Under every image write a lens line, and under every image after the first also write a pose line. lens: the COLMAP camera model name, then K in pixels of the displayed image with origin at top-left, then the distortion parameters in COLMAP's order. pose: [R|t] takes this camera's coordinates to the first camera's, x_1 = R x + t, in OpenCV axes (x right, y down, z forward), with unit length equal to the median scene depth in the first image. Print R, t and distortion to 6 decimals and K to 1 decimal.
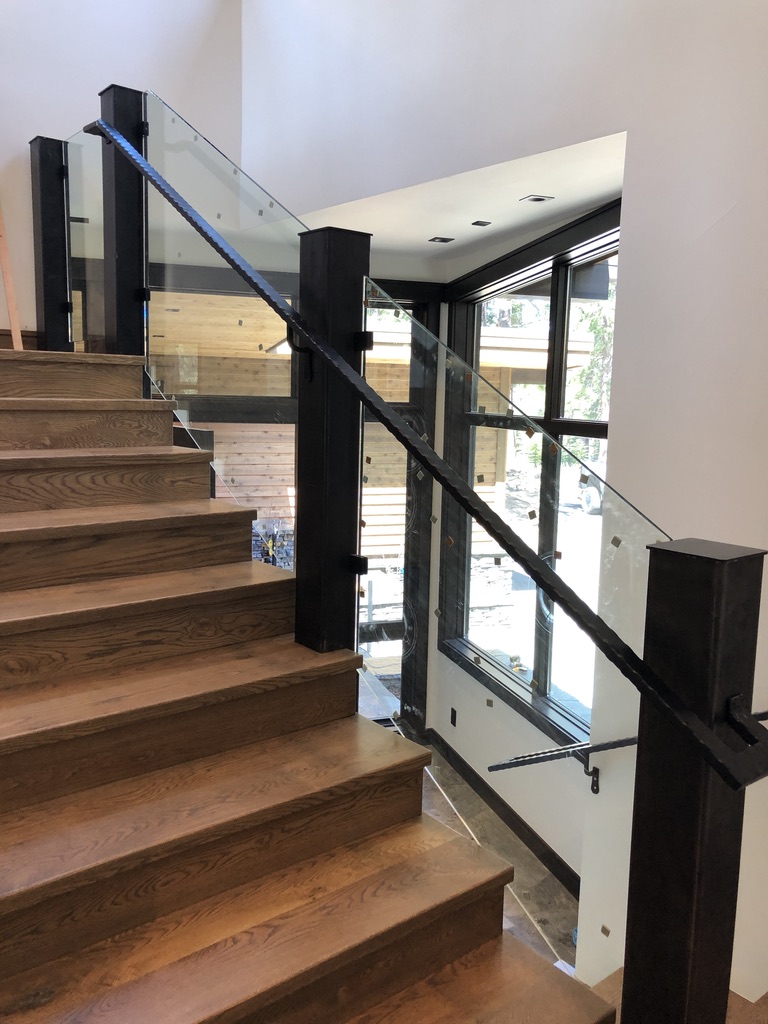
lens RADIAL K [[829.5, 0, 381.9], [0, 829.5, 513.3], [0, 0, 1]] dist [0.031335, -0.016674]
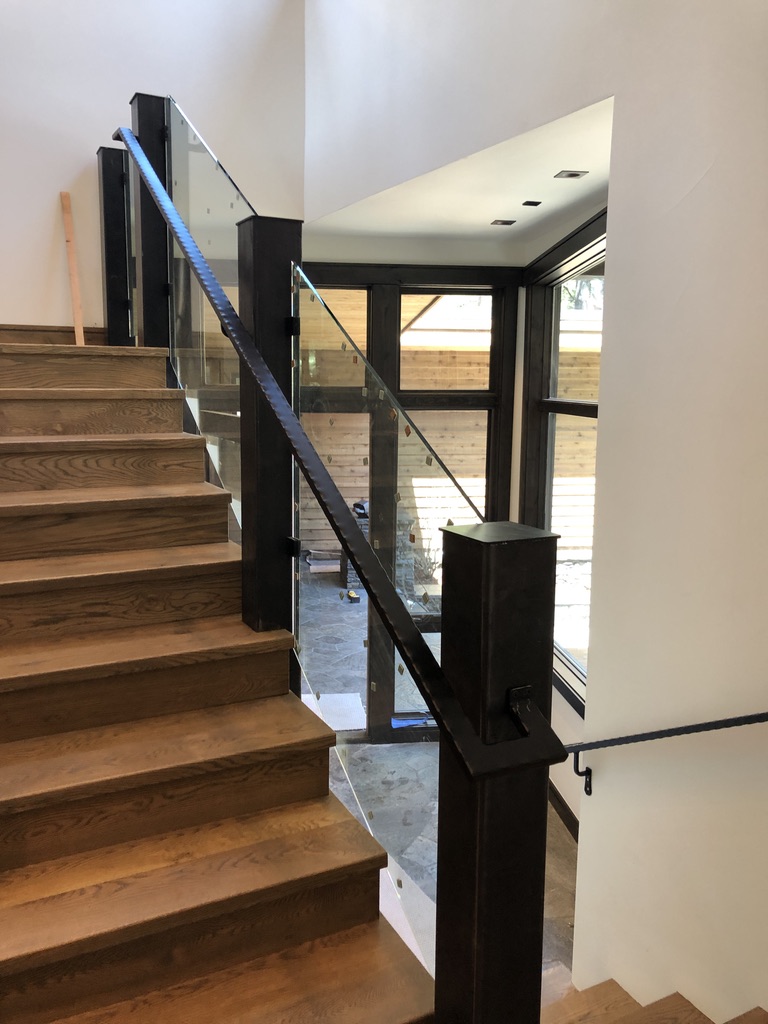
lens RADIAL K [[829.5, 0, 379.5], [0, 829.5, 510.2], [0, 0, 1]] dist [0.031335, -0.016674]
pose [[0.979653, 0.015870, -0.200071, 0.270300], [-0.014576, 0.999862, 0.007940, 0.007278], [0.200170, -0.004862, 0.979749, 0.023173]]
